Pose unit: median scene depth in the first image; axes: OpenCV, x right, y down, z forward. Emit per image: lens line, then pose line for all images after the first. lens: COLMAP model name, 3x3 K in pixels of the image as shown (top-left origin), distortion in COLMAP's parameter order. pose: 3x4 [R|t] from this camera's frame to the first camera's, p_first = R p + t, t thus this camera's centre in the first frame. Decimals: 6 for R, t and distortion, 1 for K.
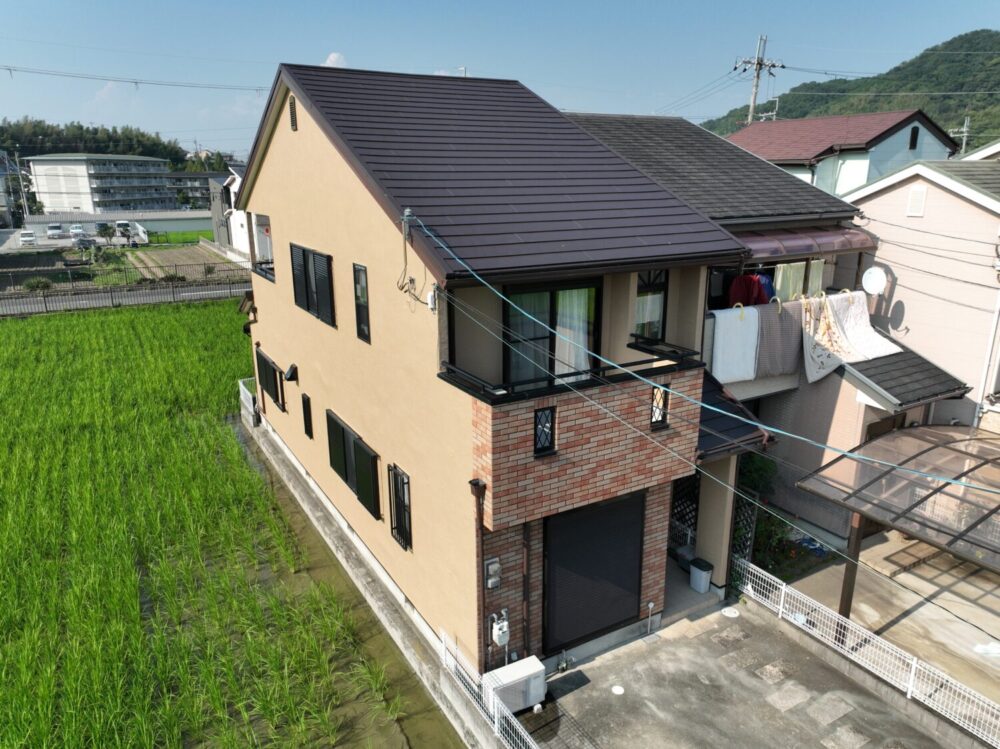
lens RADIAL K [[701.8, 0, 500.0], [0, 701.8, 374.5], [0, 0, 1]] dist [0.003312, 0.006706]
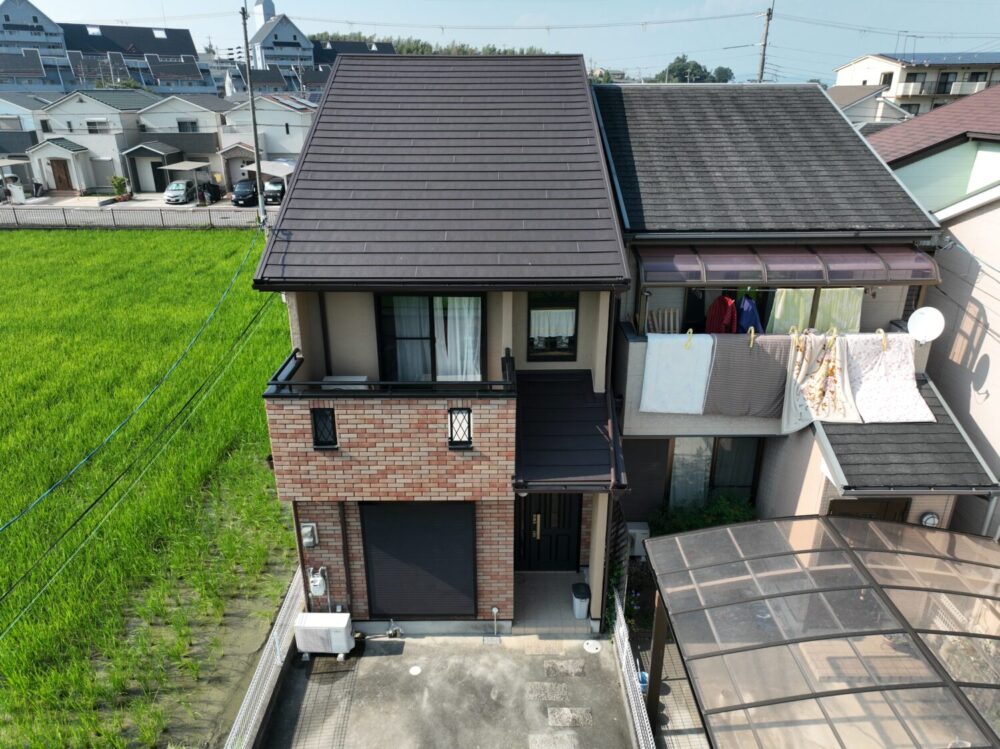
lens RADIAL K [[701.8, 0, 500.0], [0, 701.8, 374.5], [0, 0, 1]] dist [0.003312, 0.006706]
pose [[0.866185, 0.189552, -0.462378, 0.681917], [-0.139576, 0.980212, 0.140368, -0.168673], [0.479835, -0.057048, 0.875502, 0.130790]]
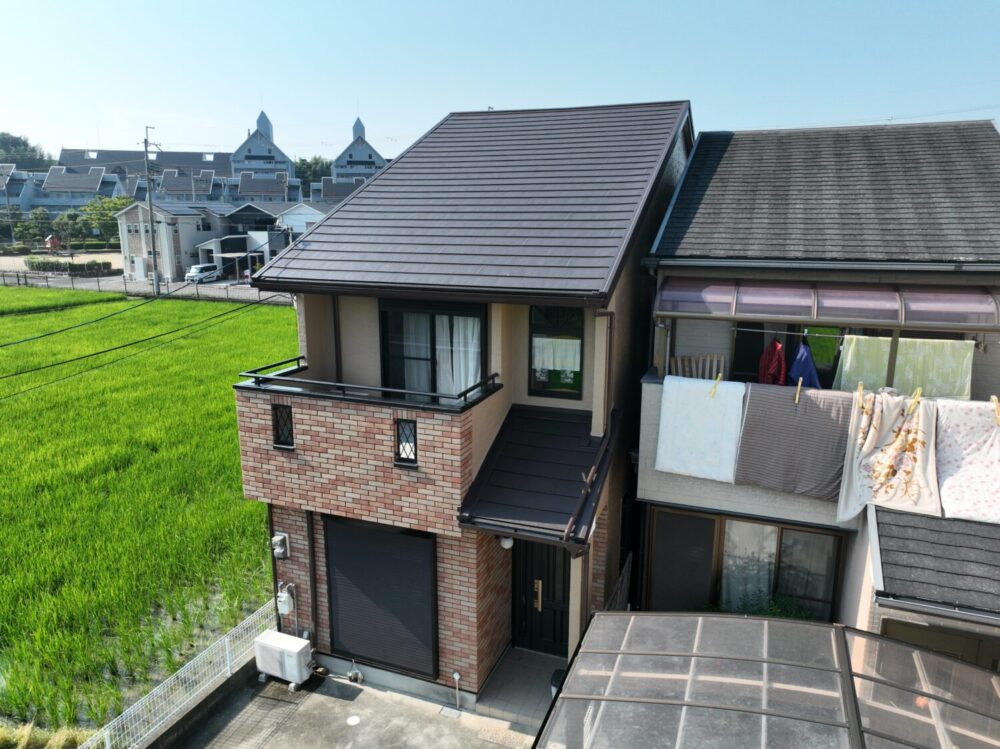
lens RADIAL K [[701.8, 0, 500.0], [0, 701.8, 374.5], [0, 0, 1]] dist [0.003312, 0.006706]
pose [[0.622869, 0.176659, -0.762119, 0.928762], [-0.219905, 0.974429, 0.046147, -0.105223], [0.750783, 0.138851, 0.645790, 0.445824]]
